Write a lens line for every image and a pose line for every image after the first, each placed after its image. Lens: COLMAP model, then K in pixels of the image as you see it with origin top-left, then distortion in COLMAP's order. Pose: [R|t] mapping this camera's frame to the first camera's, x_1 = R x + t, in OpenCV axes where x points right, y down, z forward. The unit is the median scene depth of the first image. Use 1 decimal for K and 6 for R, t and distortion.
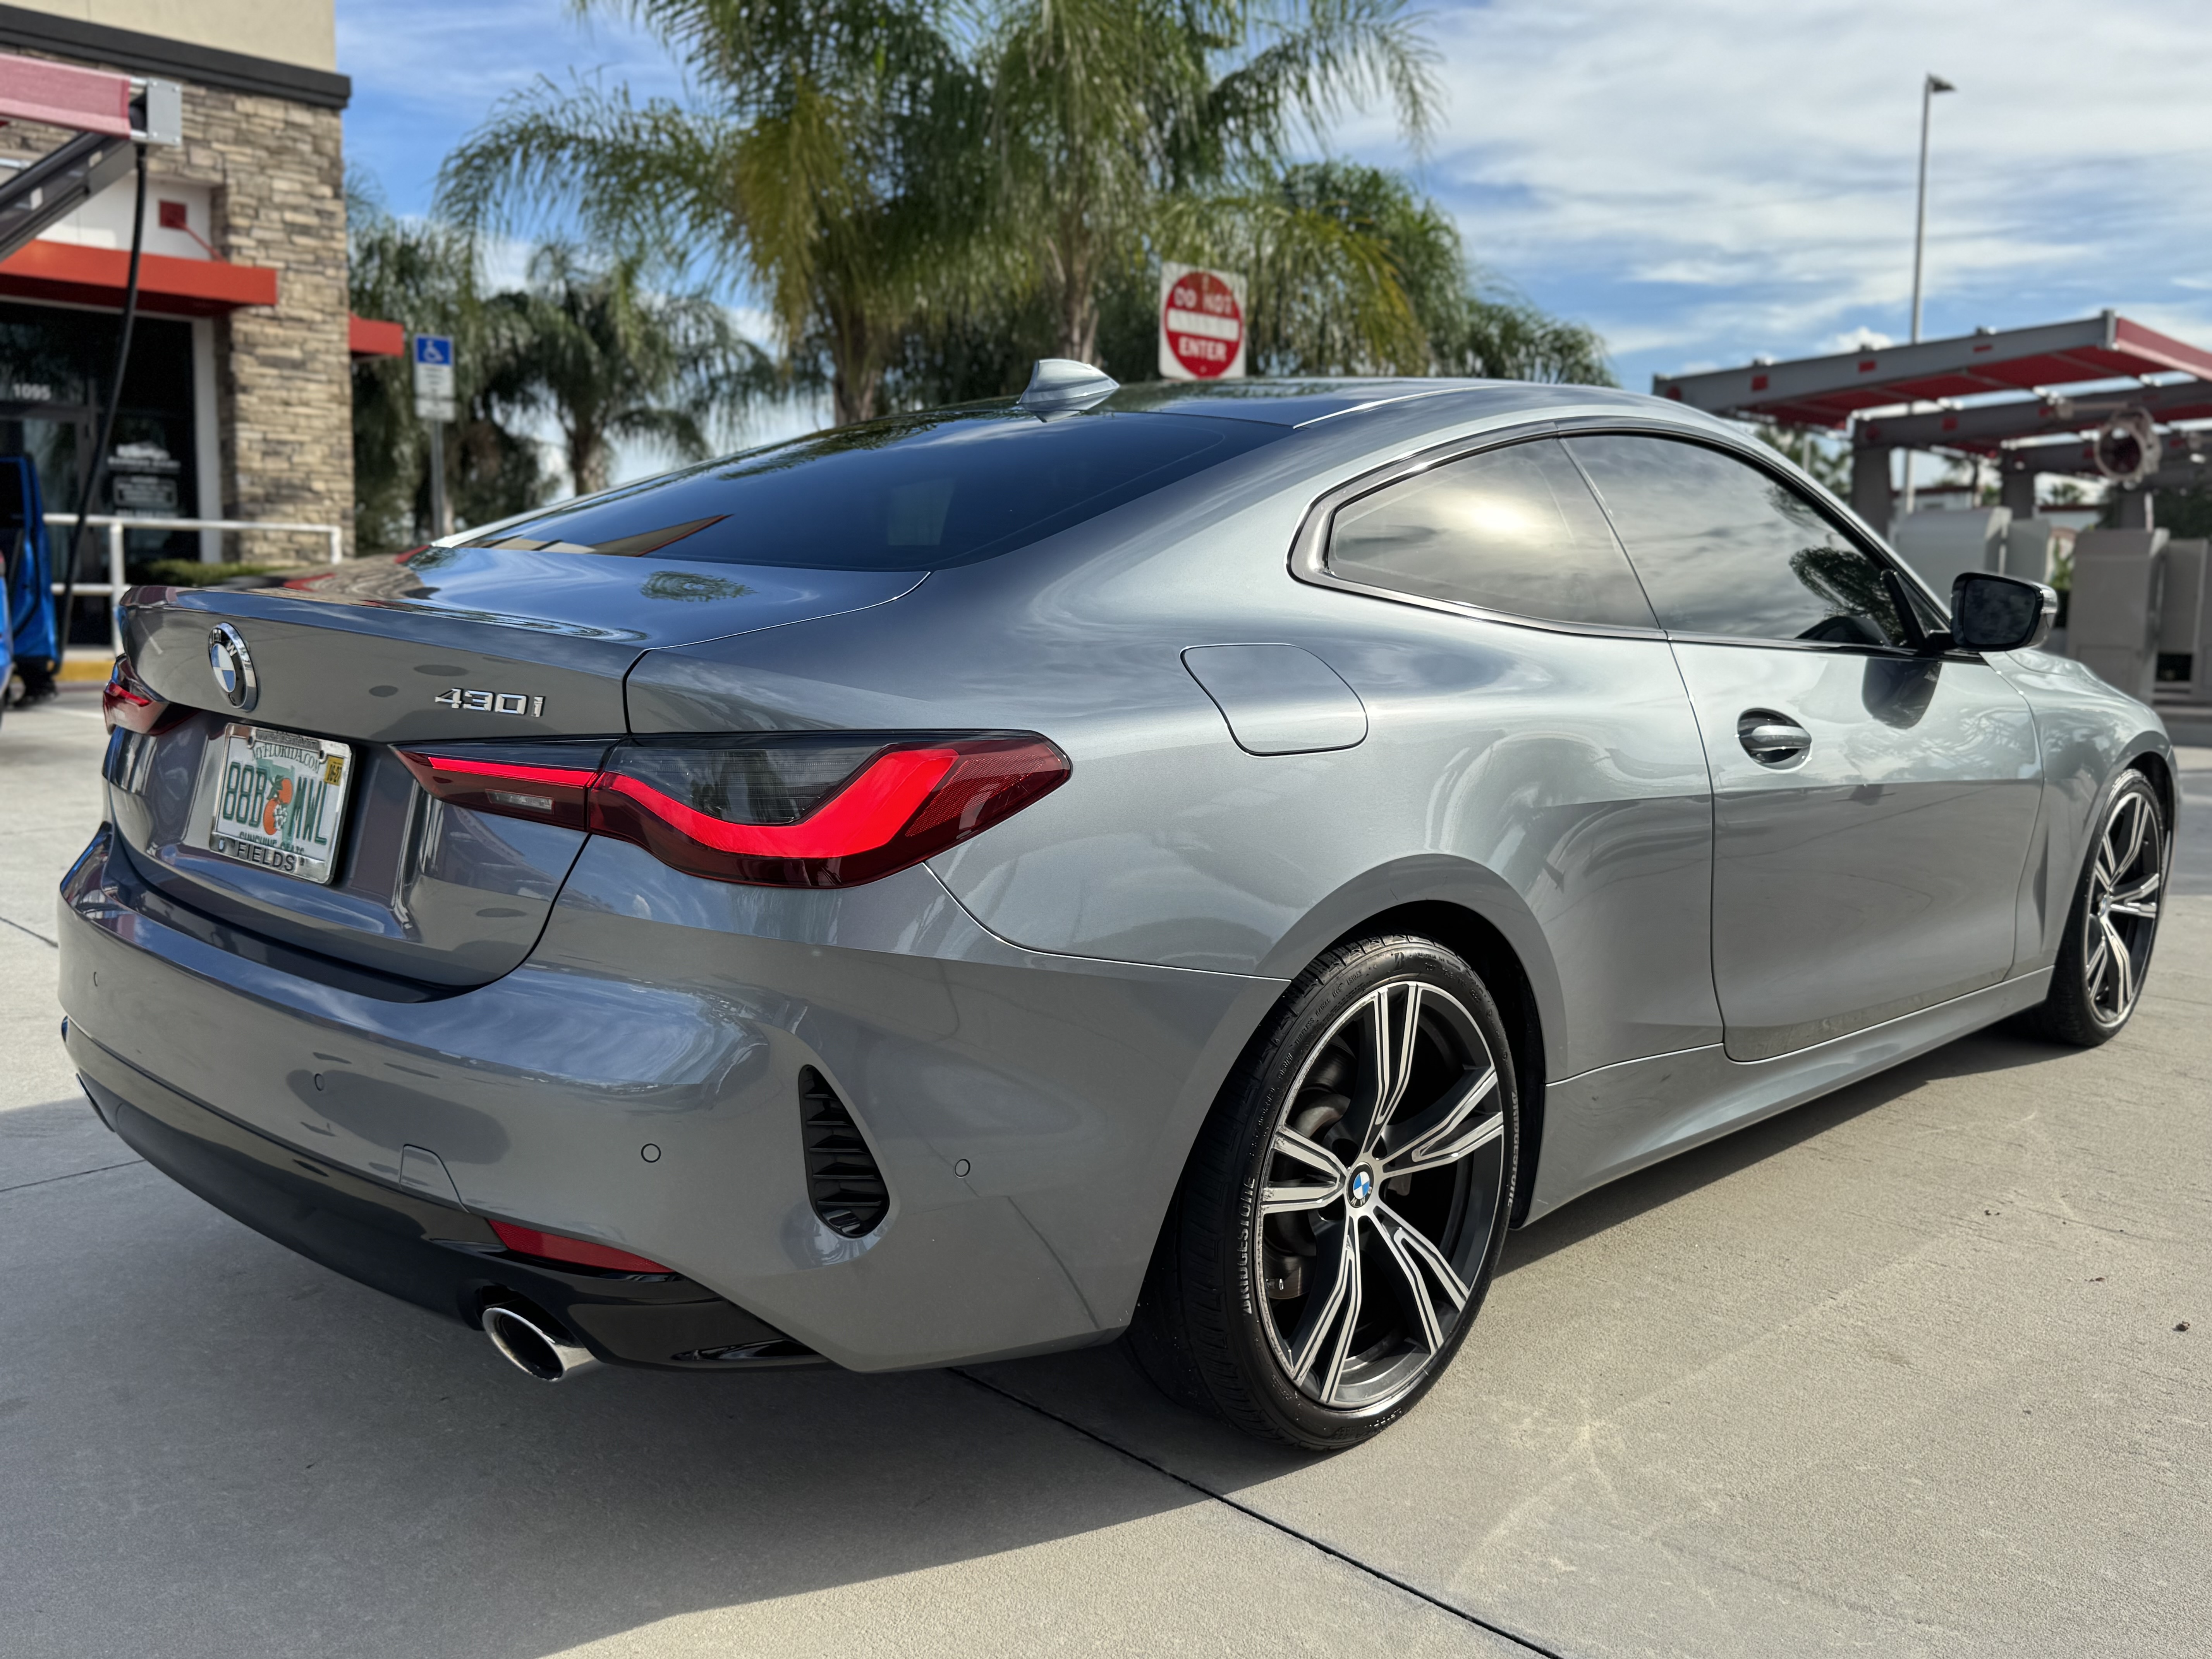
lens RADIAL K [[1956.2, 0, 1097.2], [0, 1956.2, 831.6], [0, 0, 1]] dist [0.051330, -0.079573]
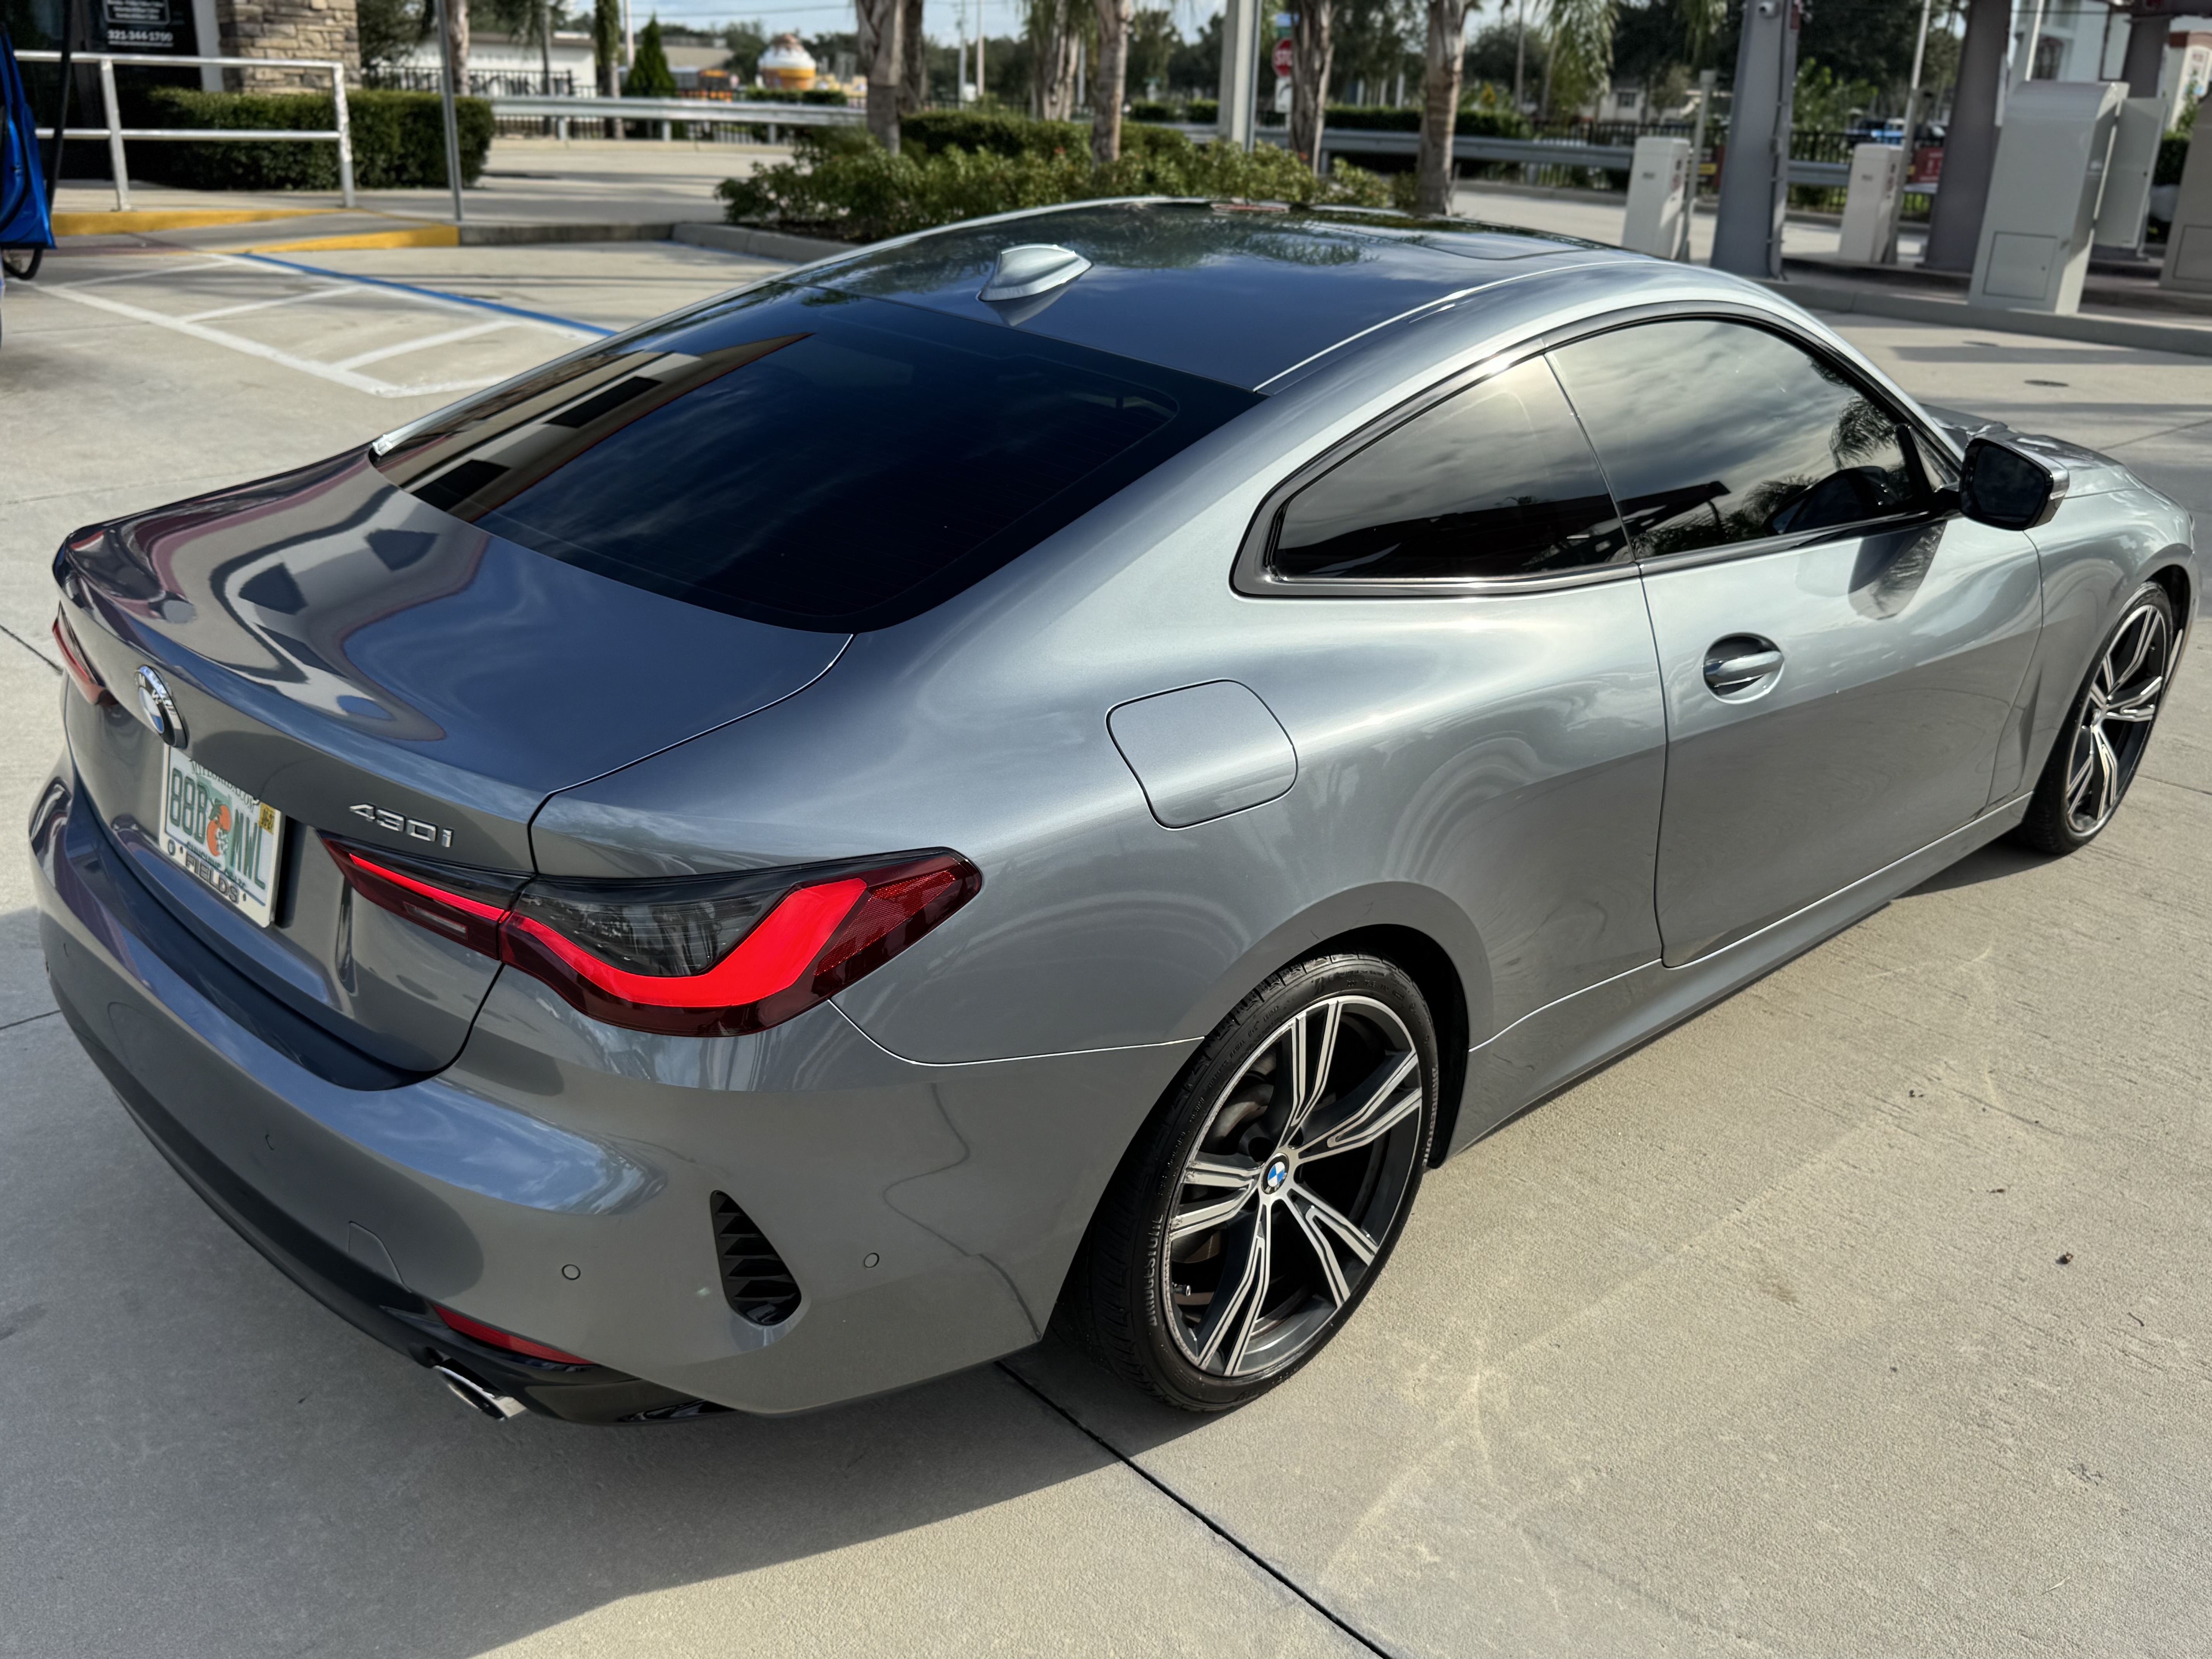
lens RADIAL K [[1953.2, 0, 1105.1], [0, 1953.2, 828.7], [0, 0, 1]] dist [0.080303, -0.145236]
pose [[0.999426, 0.028945, -0.017589, 0.050874], [-0.023833, 0.969972, 0.242045, -0.230773], [0.024067, -0.241487, 0.970106, 0.017725]]
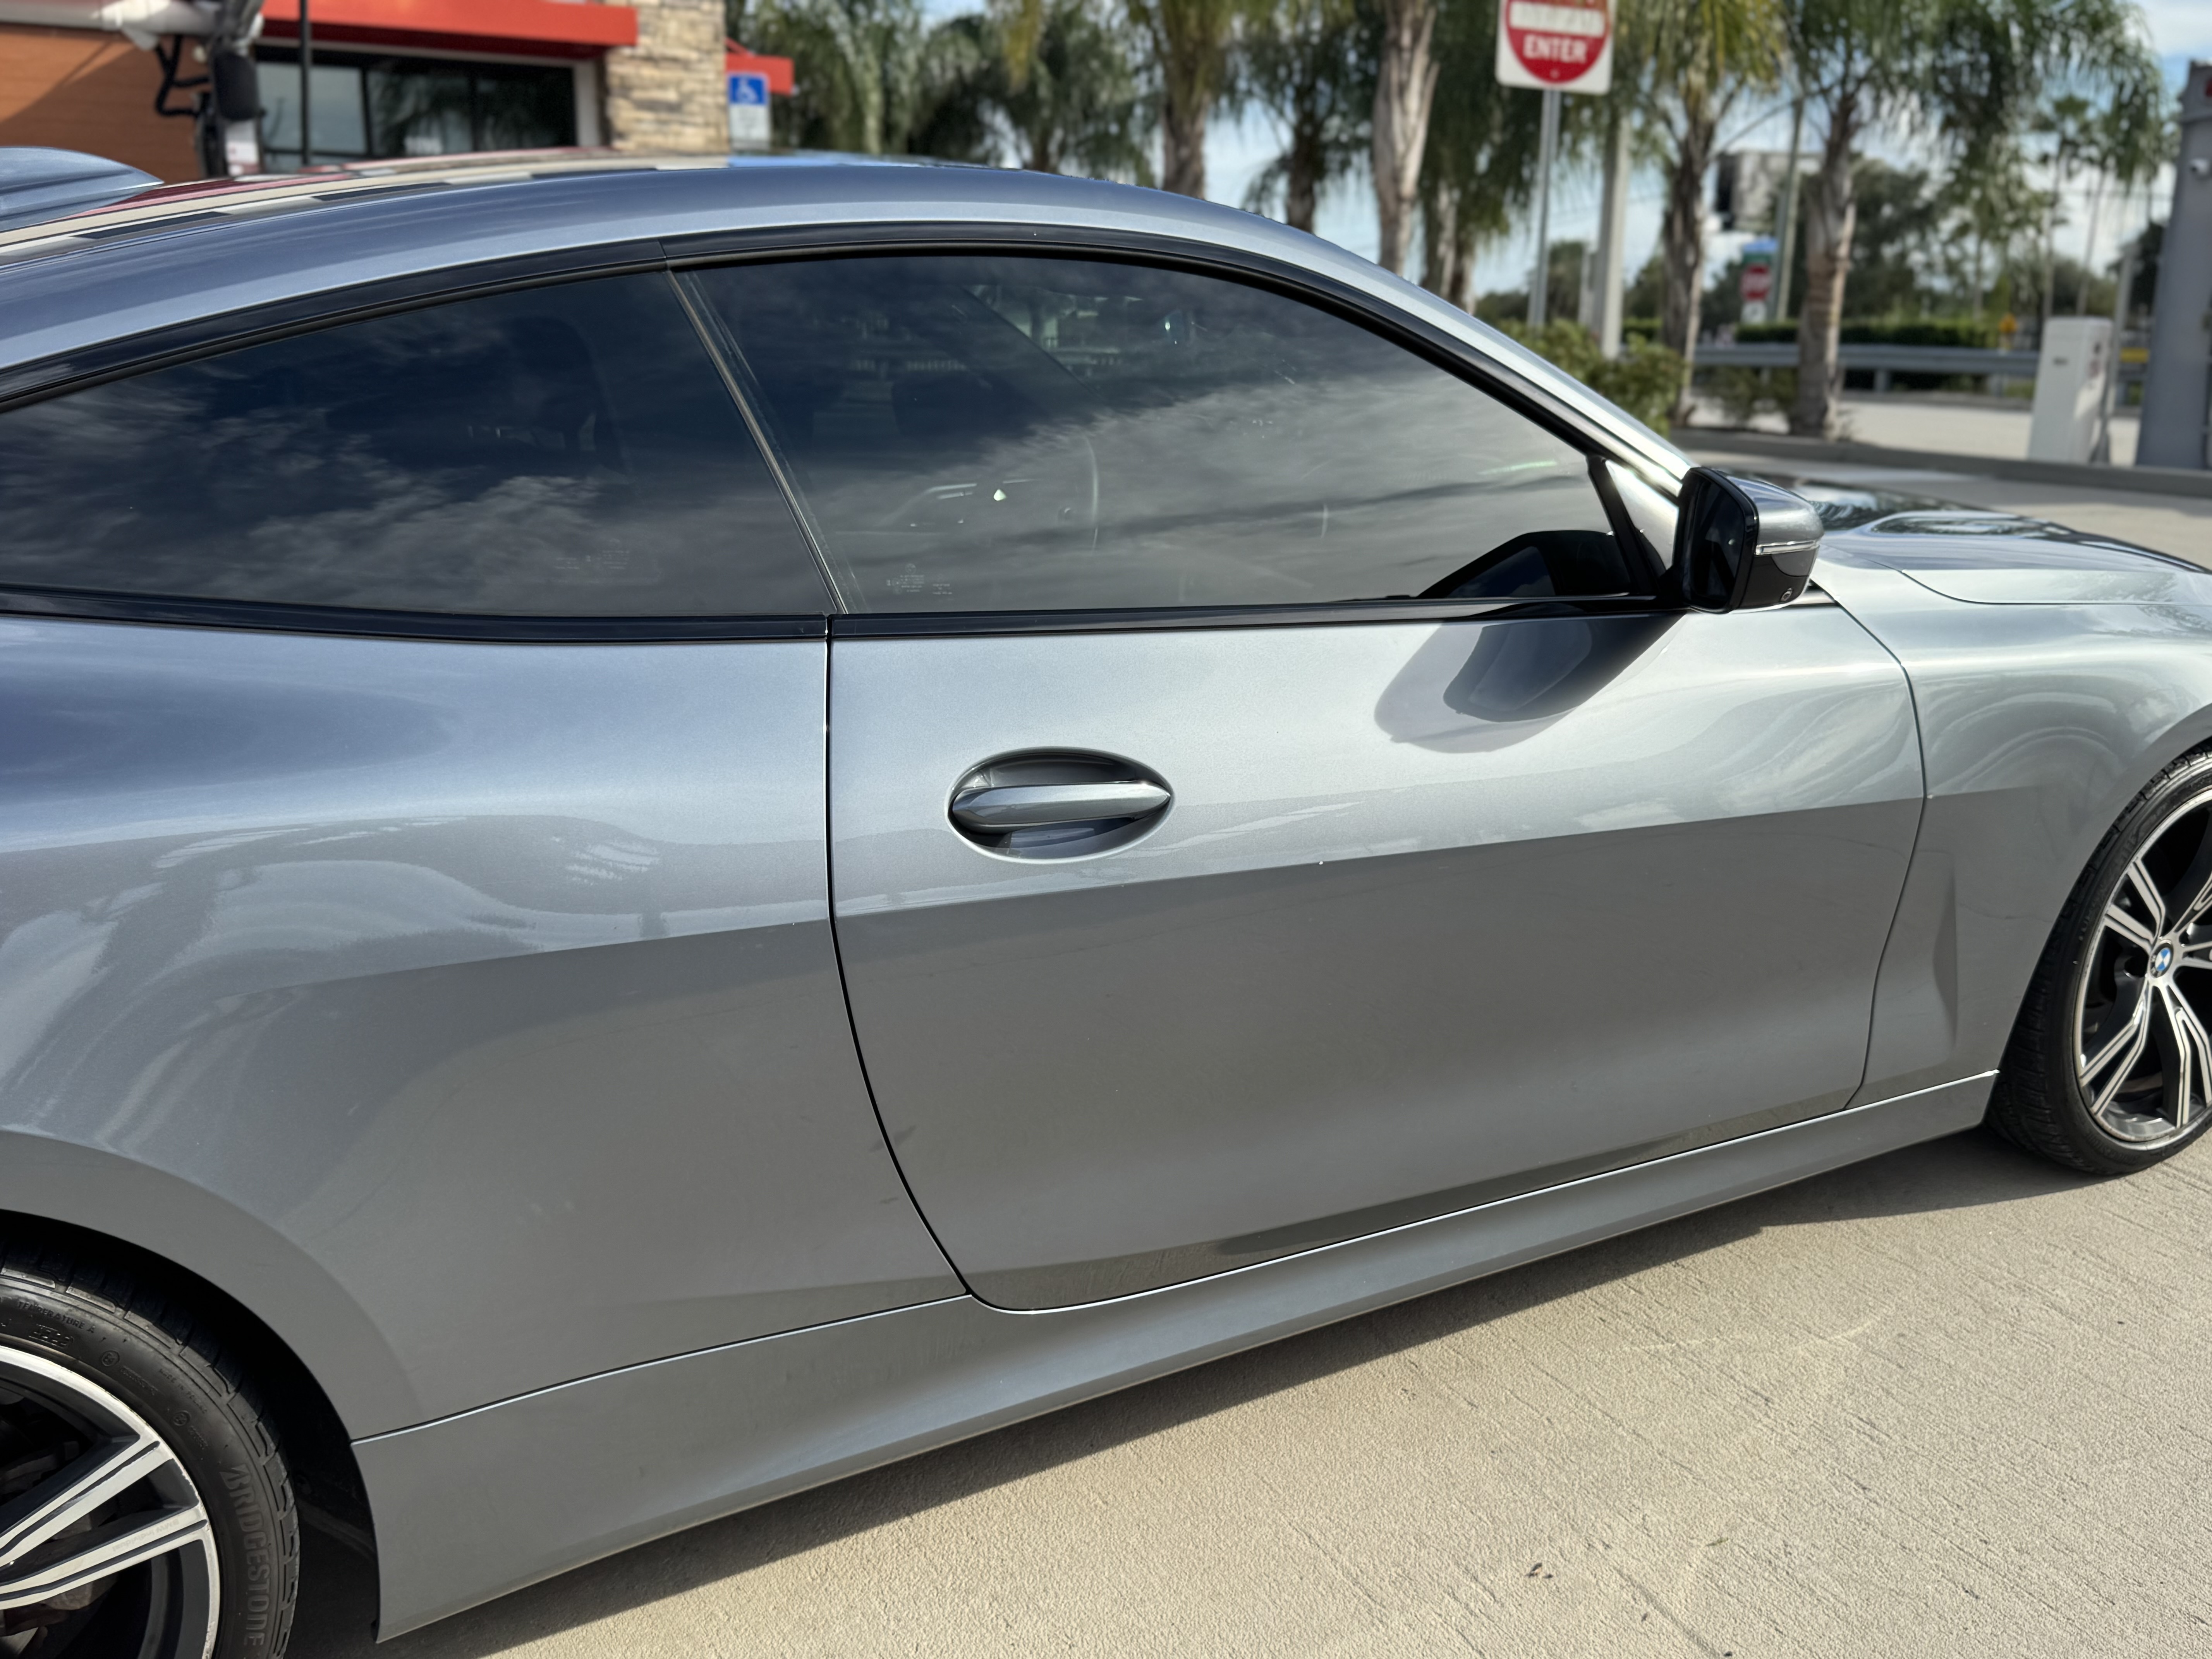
lens RADIAL K [[1939.1, 0, 1057.4], [0, 1939.1, 871.2], [0, 0, 1]] dist [0.067320, -0.136557]
pose [[0.959232, 0.068233, -0.274259, 0.577941], [-0.025243, 0.987224, 0.157324, -0.136313], [0.281489, -0.143987, 0.948700, 0.528250]]
